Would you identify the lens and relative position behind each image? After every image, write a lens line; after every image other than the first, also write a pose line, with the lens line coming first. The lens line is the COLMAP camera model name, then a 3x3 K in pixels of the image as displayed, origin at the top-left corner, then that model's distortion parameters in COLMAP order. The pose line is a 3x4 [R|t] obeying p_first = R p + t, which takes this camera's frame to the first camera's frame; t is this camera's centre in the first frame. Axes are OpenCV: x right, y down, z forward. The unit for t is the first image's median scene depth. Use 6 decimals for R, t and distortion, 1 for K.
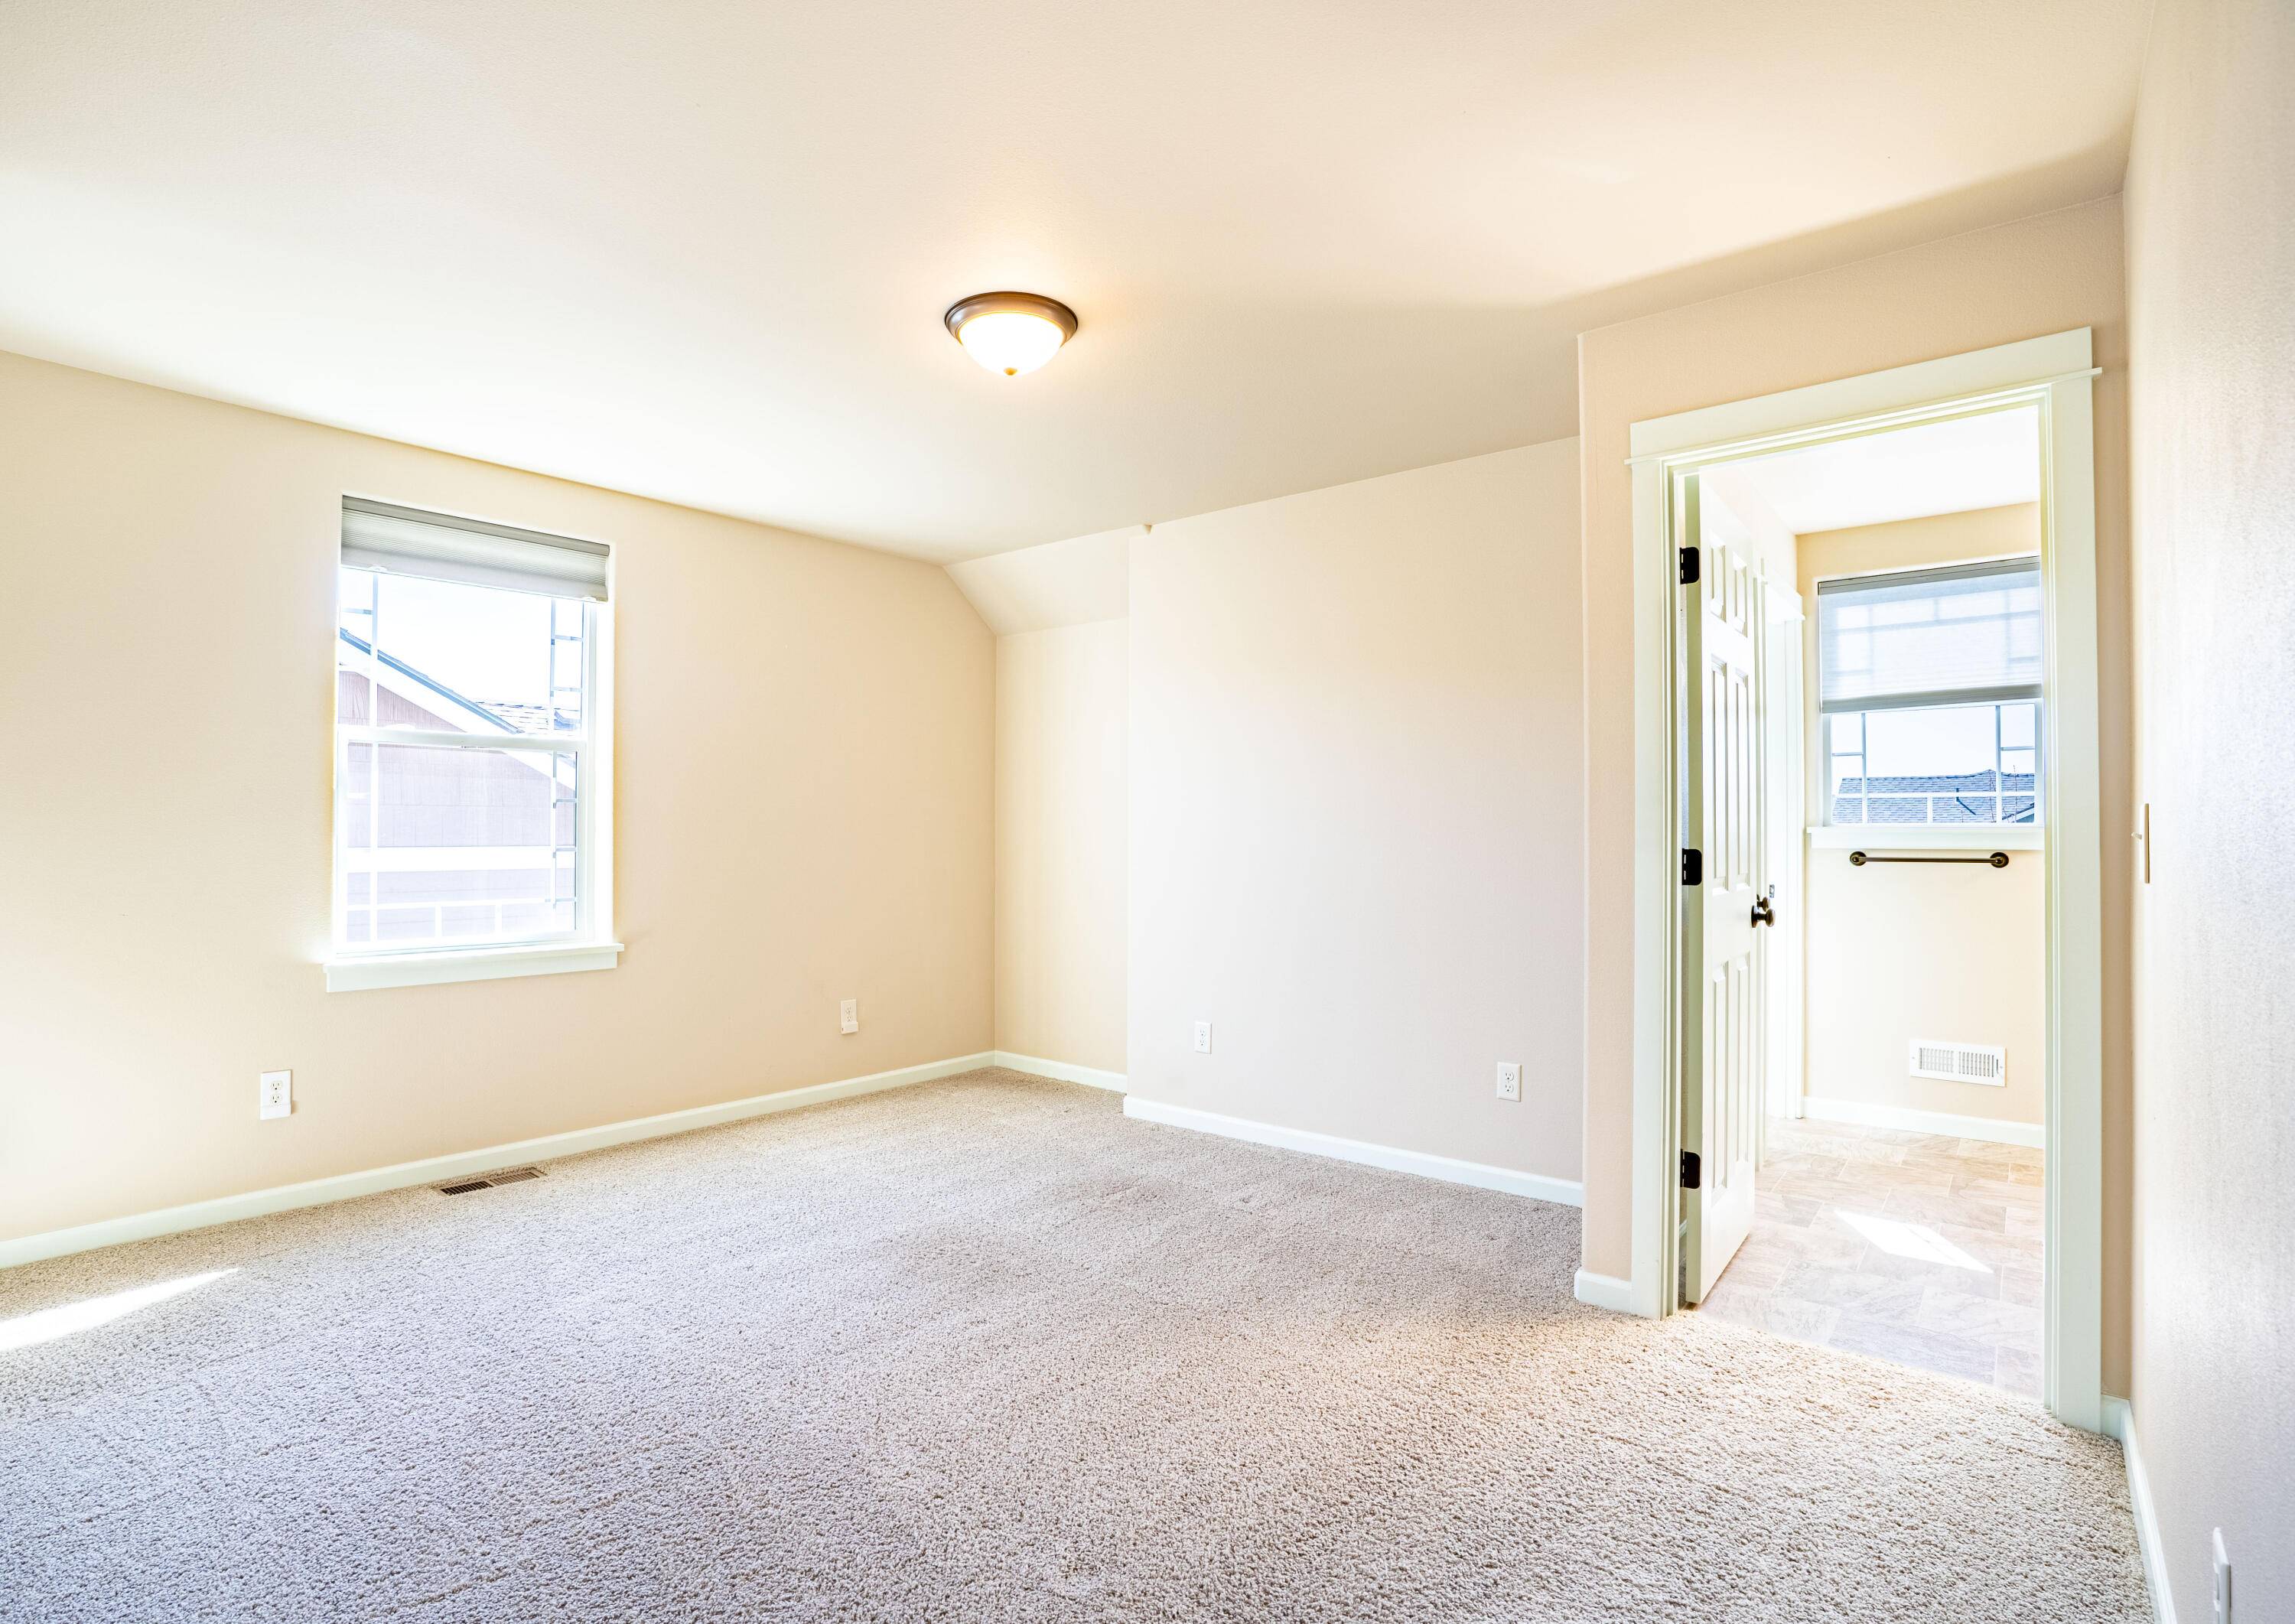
lens RADIAL K [[1091.5, 0, 1145.2], [0, 1091.5, 818.3], [0, 0, 1]] dist [-0.034734, 0.000346]
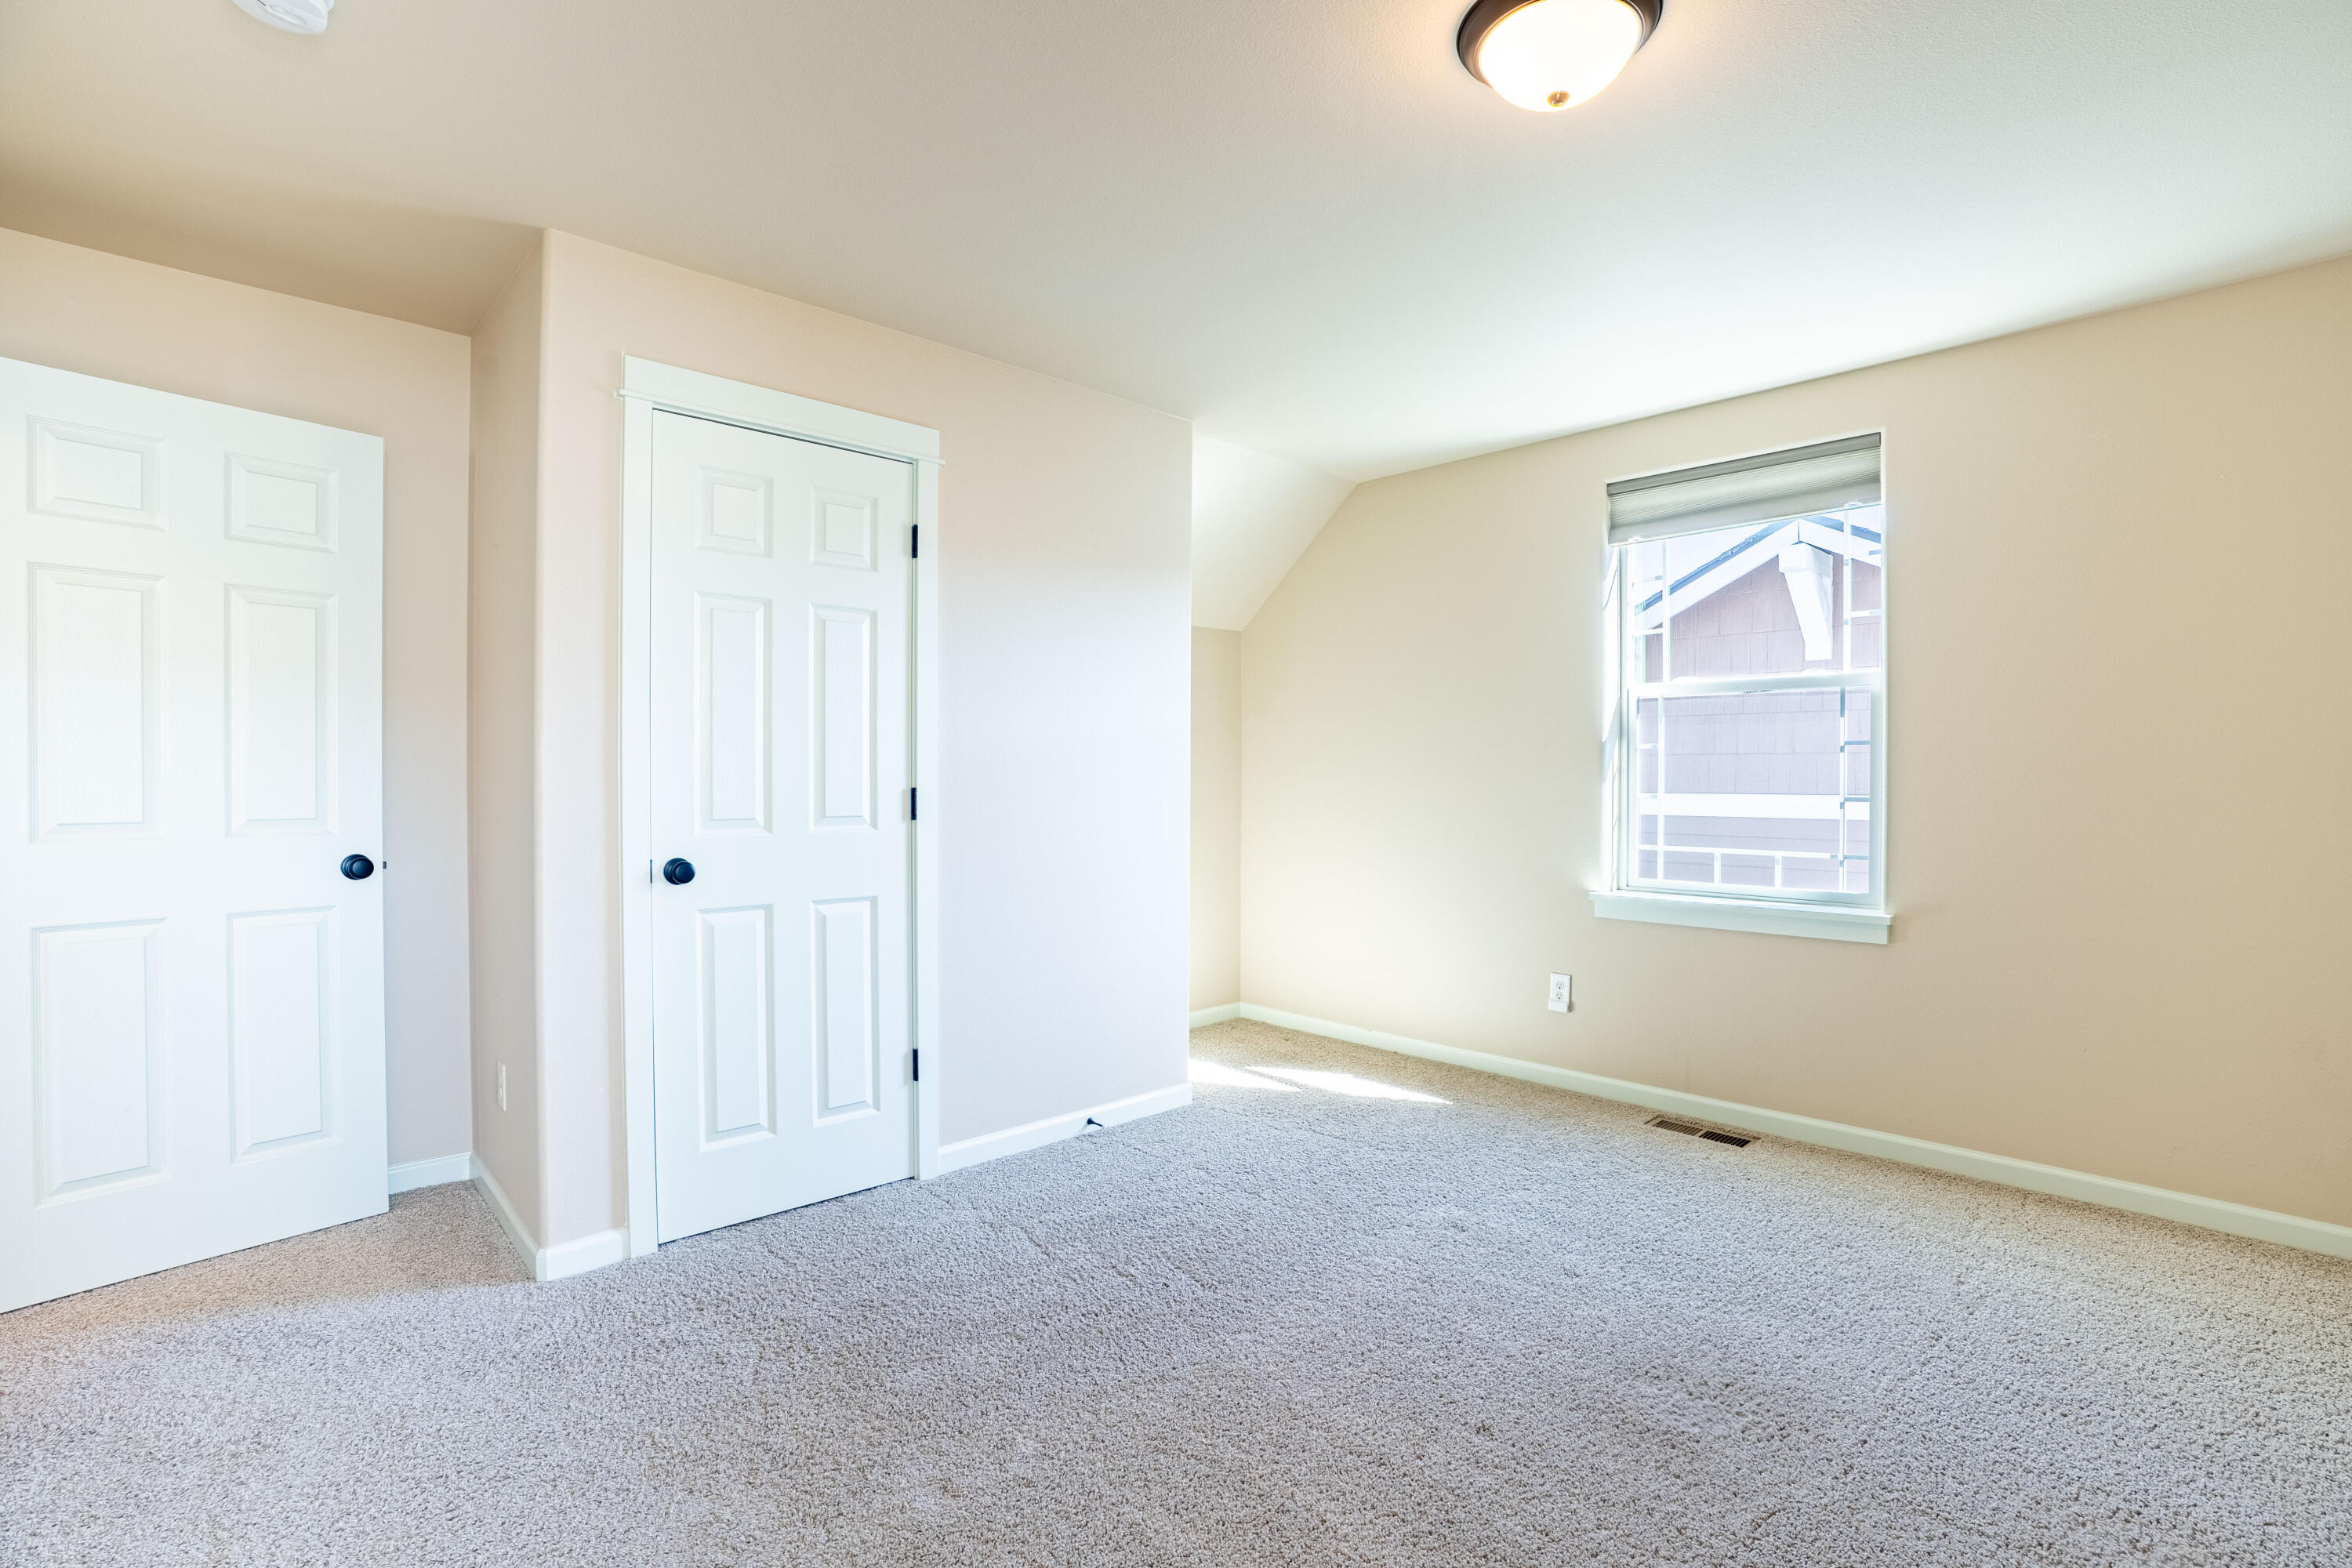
lens RADIAL K [[1094.3, 0, 1179.9], [0, 1094.3, 802.9], [0, 0, 1]] dist [-0.099607, 0.048320]
pose [[-0.117708, 0.013787, -0.992952, 0.425049], [0.005622, 0.999897, 0.013217, 0.019725], [0.993032, -0.004026, -0.117774, 0.648773]]
